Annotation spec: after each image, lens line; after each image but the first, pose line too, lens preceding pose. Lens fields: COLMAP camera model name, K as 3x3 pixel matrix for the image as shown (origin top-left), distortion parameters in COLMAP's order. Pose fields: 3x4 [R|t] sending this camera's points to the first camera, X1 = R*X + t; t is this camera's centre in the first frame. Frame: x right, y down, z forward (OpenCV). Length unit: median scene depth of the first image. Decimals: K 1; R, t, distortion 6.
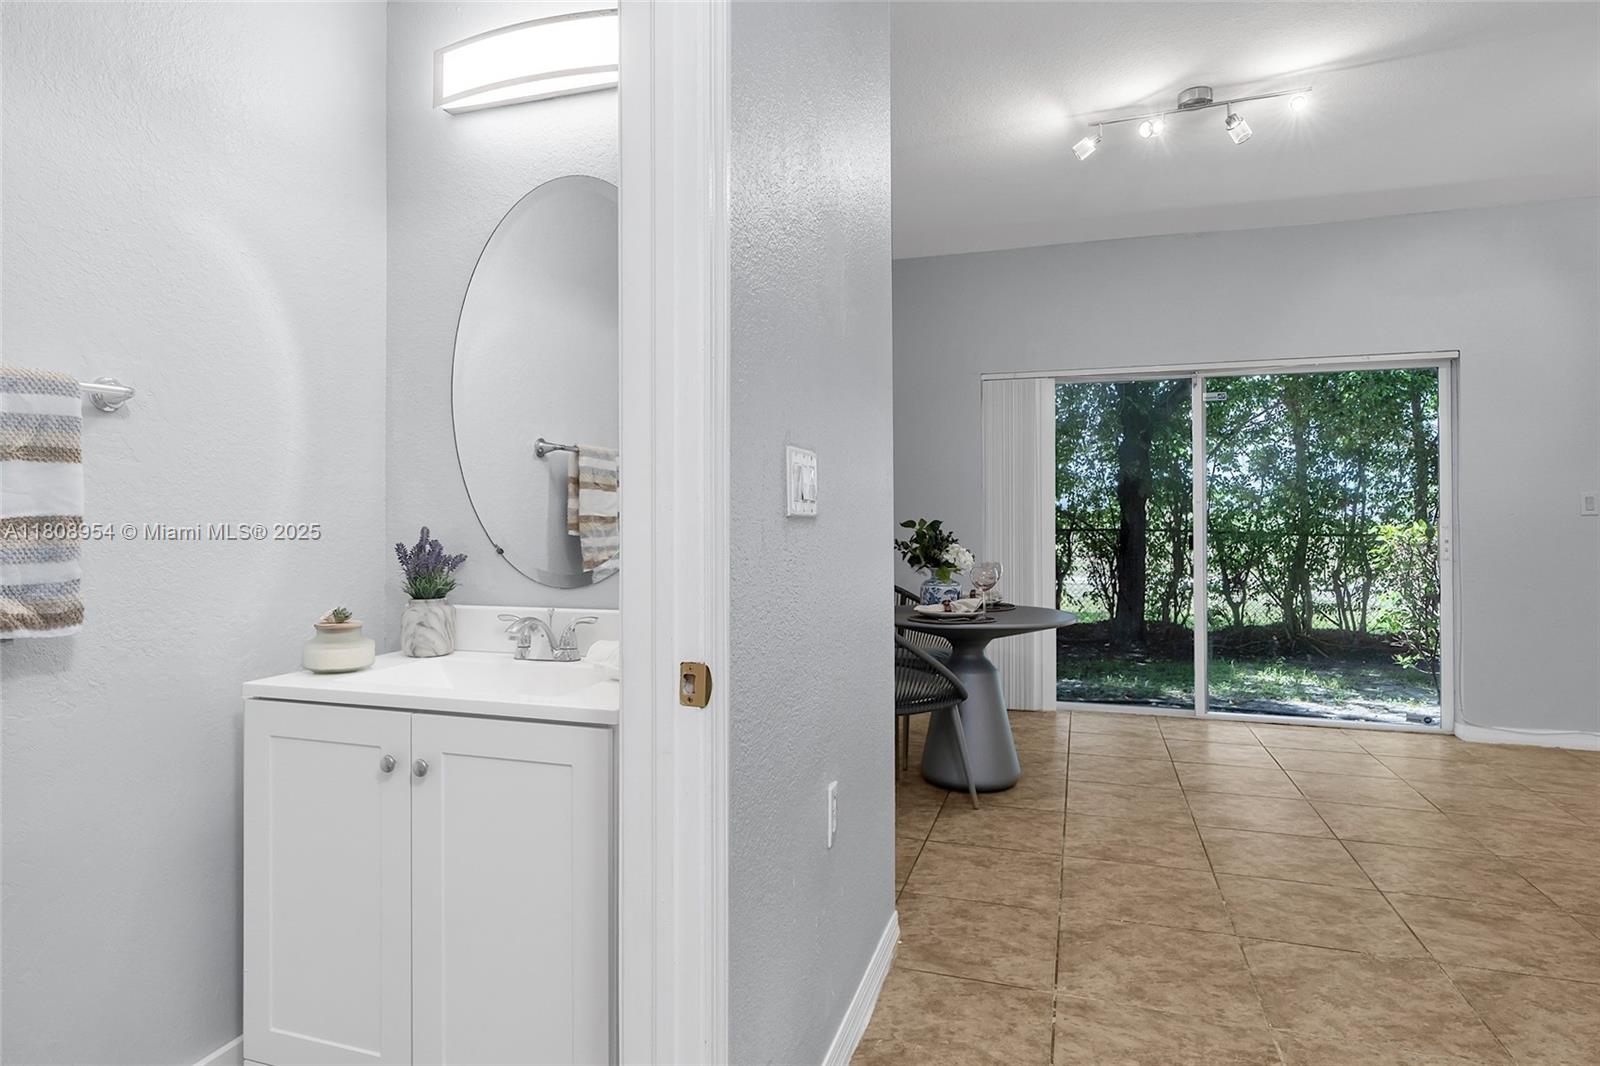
lens RADIAL K [[809.6, 0, 801.8], [0, 809.6, 504.2], [0, 0, 1]] dist [0.000066, 0.000714]
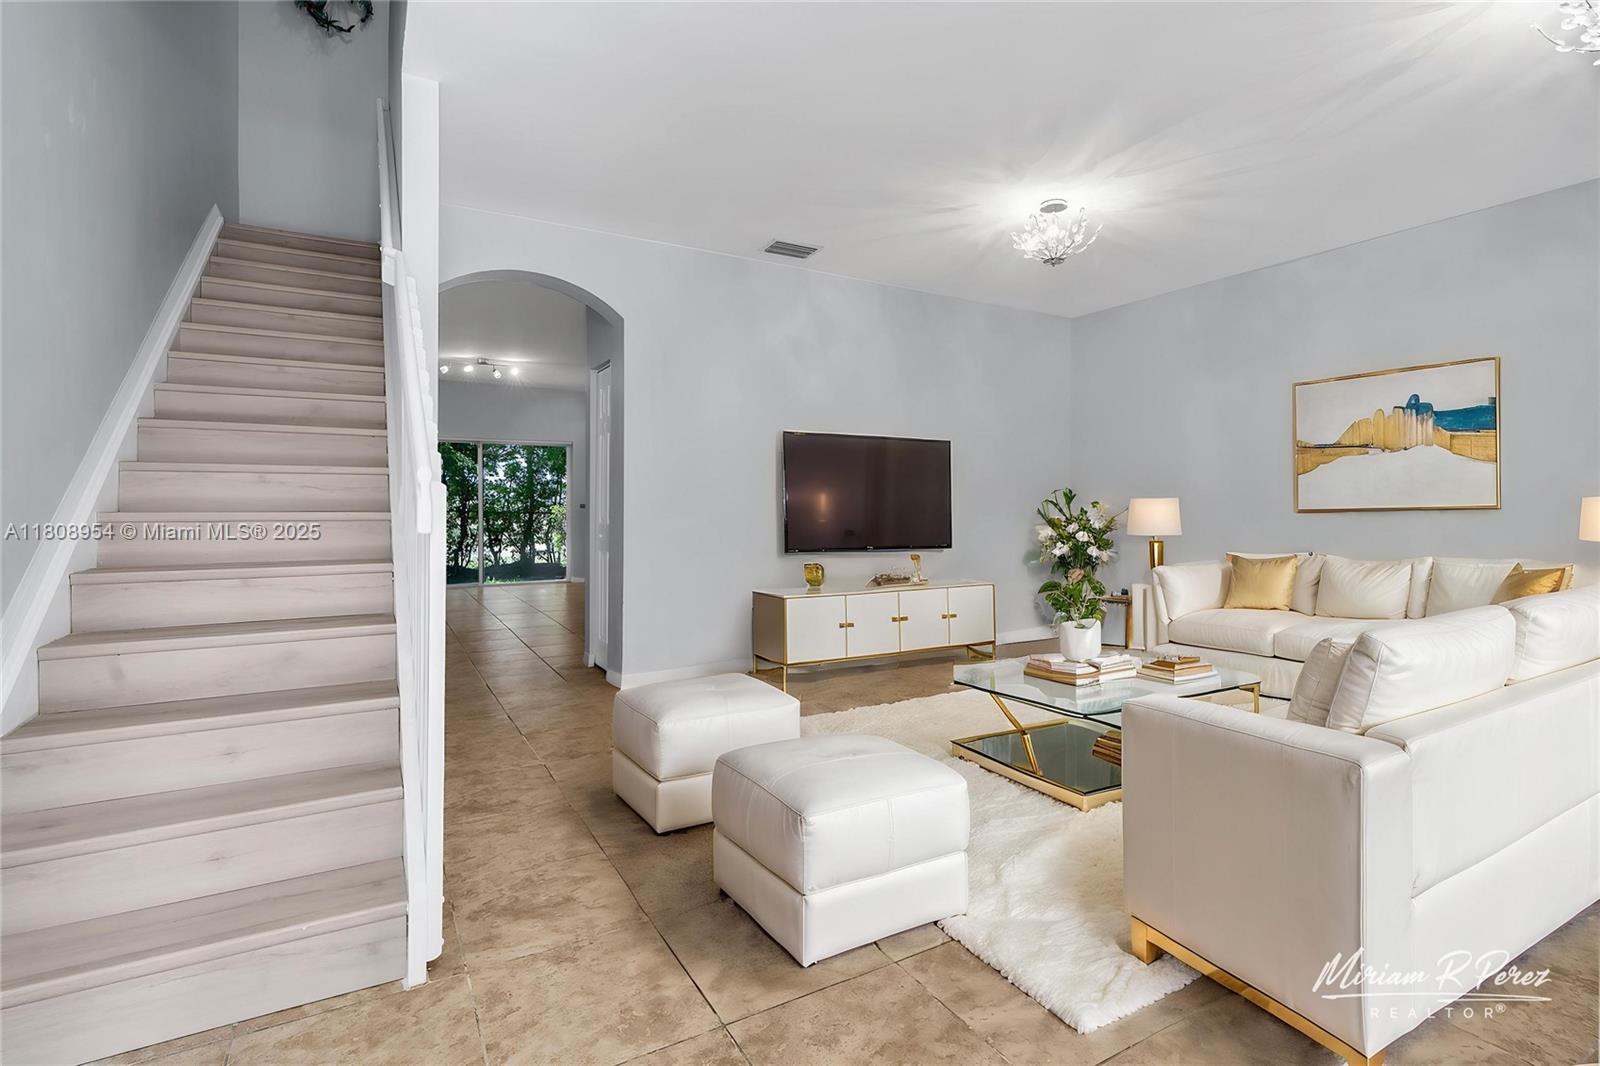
lens RADIAL K [[809.6, 0, 801.8], [0, 809.6, 504.2], [0, 0, 1]] dist [0.000066, 0.000714]
pose [[0.659900, 0.001400, 0.751352, -0.346361], [-0.011209, 0.999905, 0.007981, -0.003475], [-0.751270, -0.013688, 0.659853, -0.657755]]
